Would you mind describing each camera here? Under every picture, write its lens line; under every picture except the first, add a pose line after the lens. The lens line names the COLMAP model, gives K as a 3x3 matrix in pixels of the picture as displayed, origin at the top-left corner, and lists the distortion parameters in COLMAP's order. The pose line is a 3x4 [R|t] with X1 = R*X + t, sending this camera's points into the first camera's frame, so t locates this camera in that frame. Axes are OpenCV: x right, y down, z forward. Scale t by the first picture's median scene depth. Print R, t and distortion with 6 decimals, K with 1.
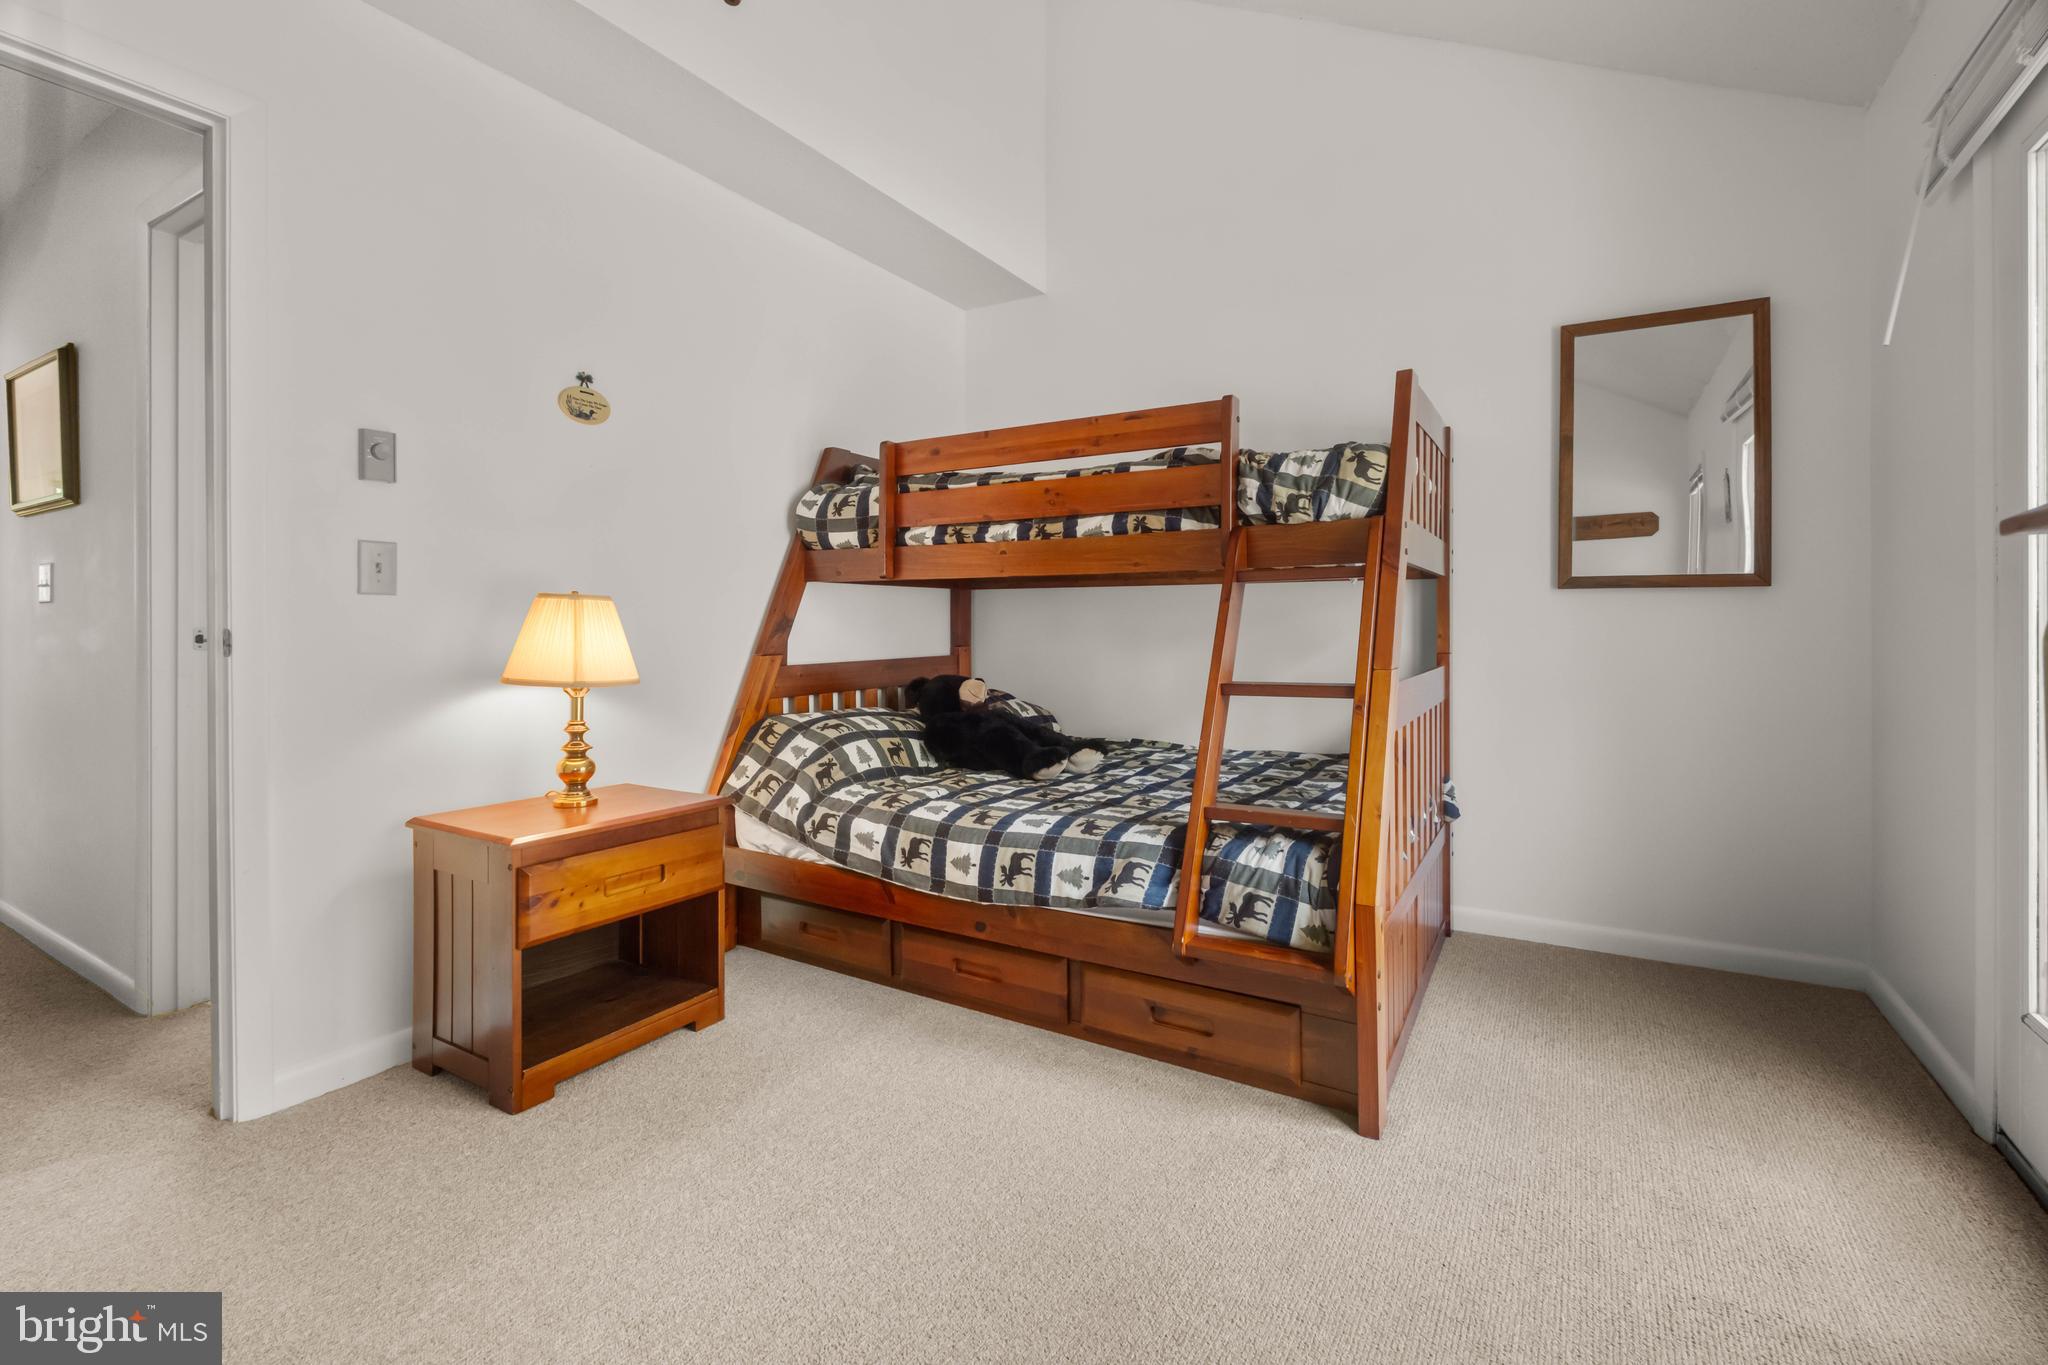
lens RADIAL K [[912.0, 0, 1016.8], [0, 912.0, 631.4], [0, 0, 1]] dist [-0.000144, -0.000691]
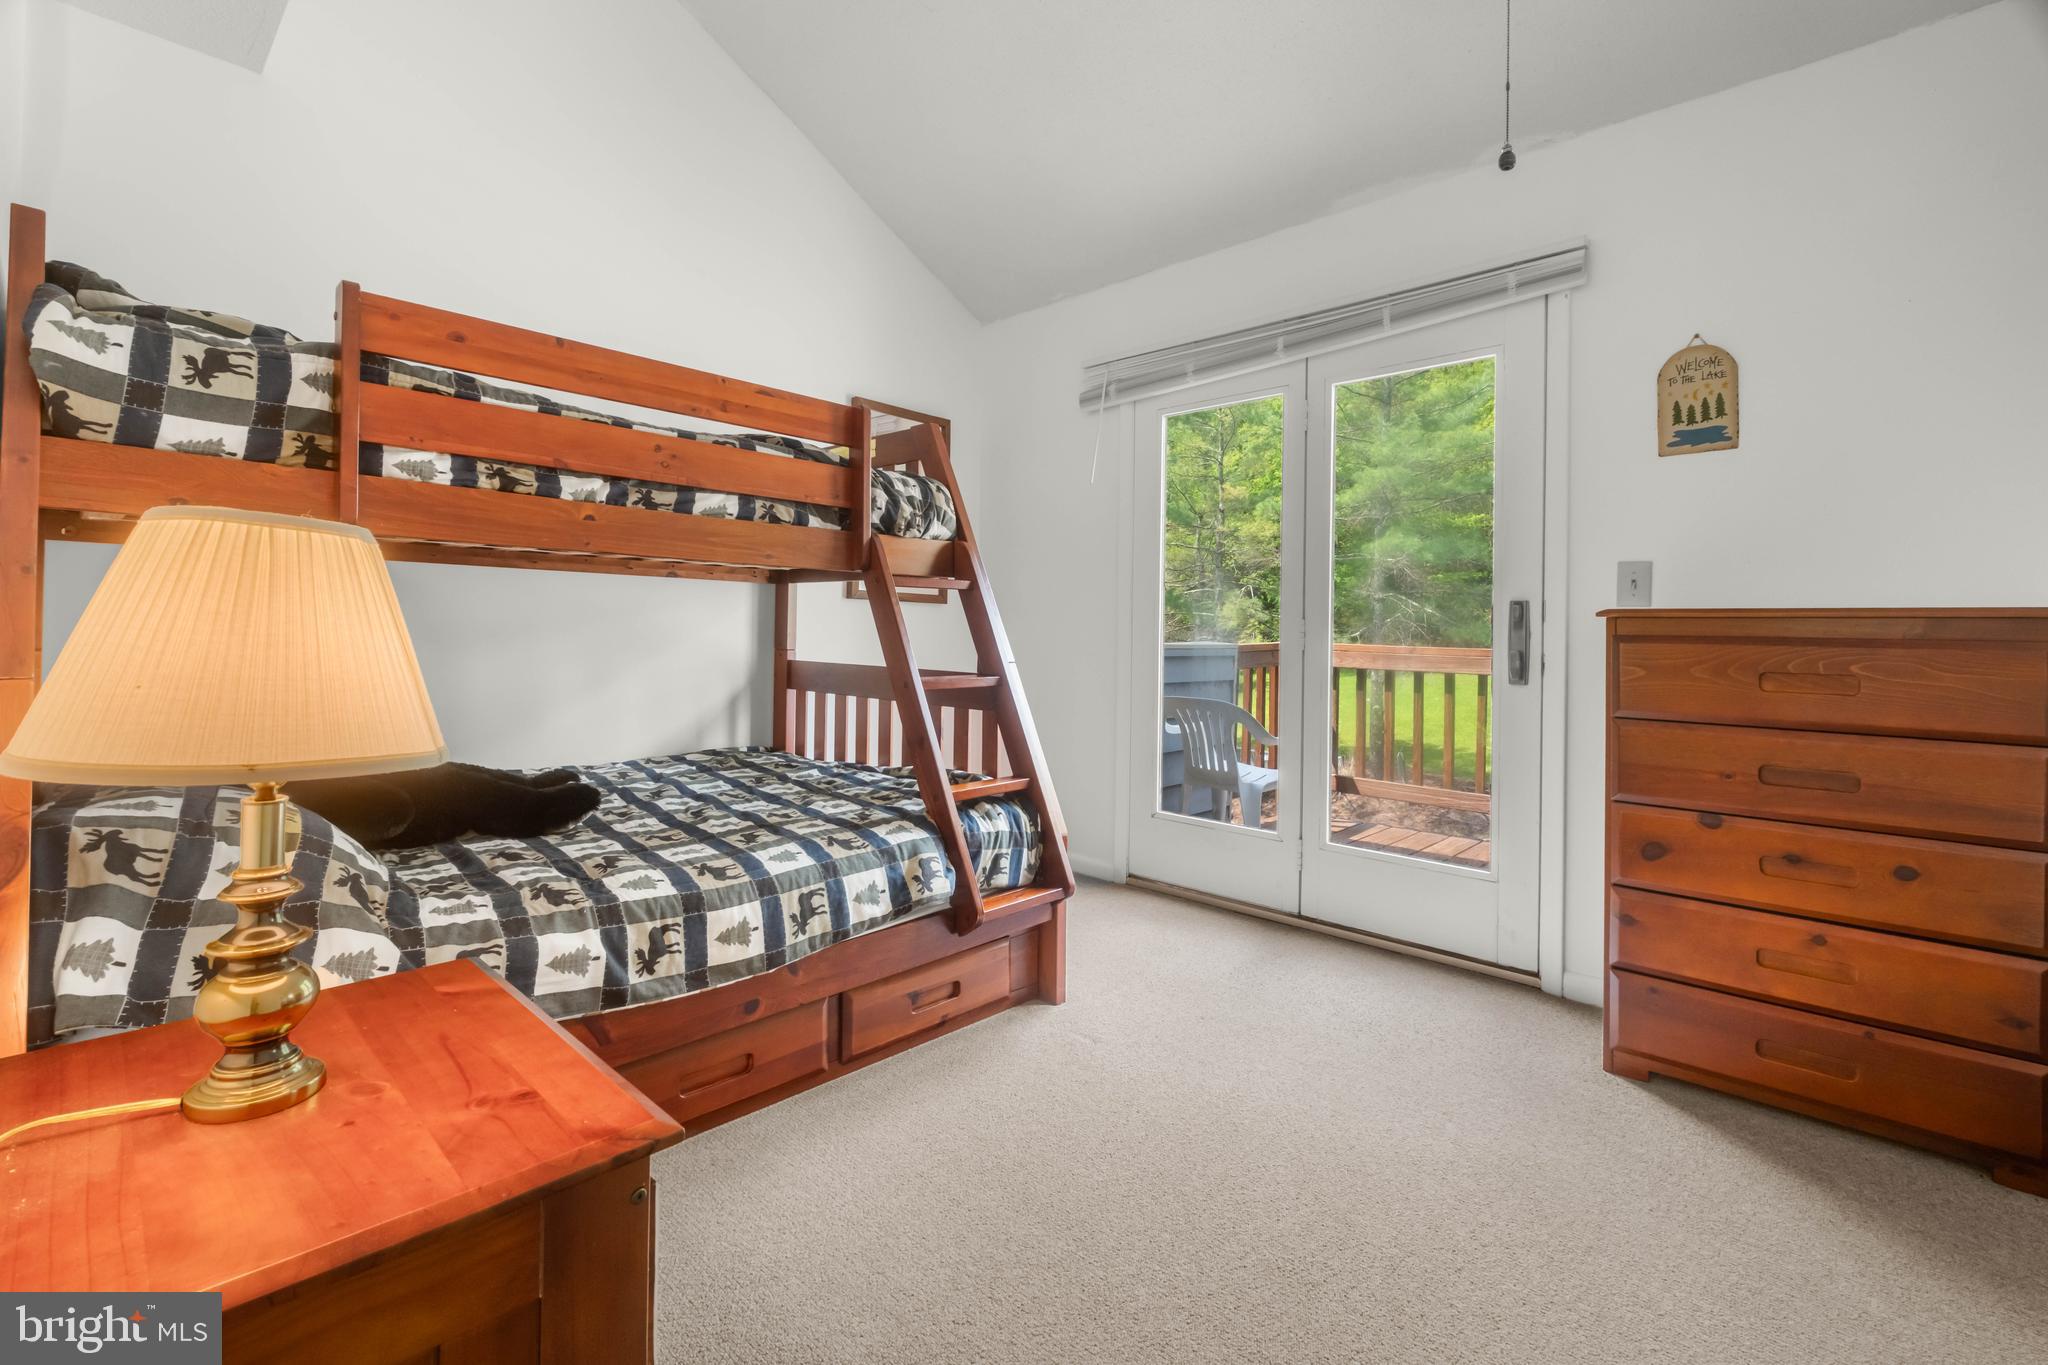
lens RADIAL K [[912.0, 0, 1016.8], [0, 912.0, 631.4], [0, 0, 1]] dist [-0.000144, -0.000691]
pose [[0.208972, 0.005788, 0.977905, -0.713729], [-0.012199, 0.999920, -0.003312, 0.001016], [-0.977846, -0.011238, 0.209026, 0.577362]]
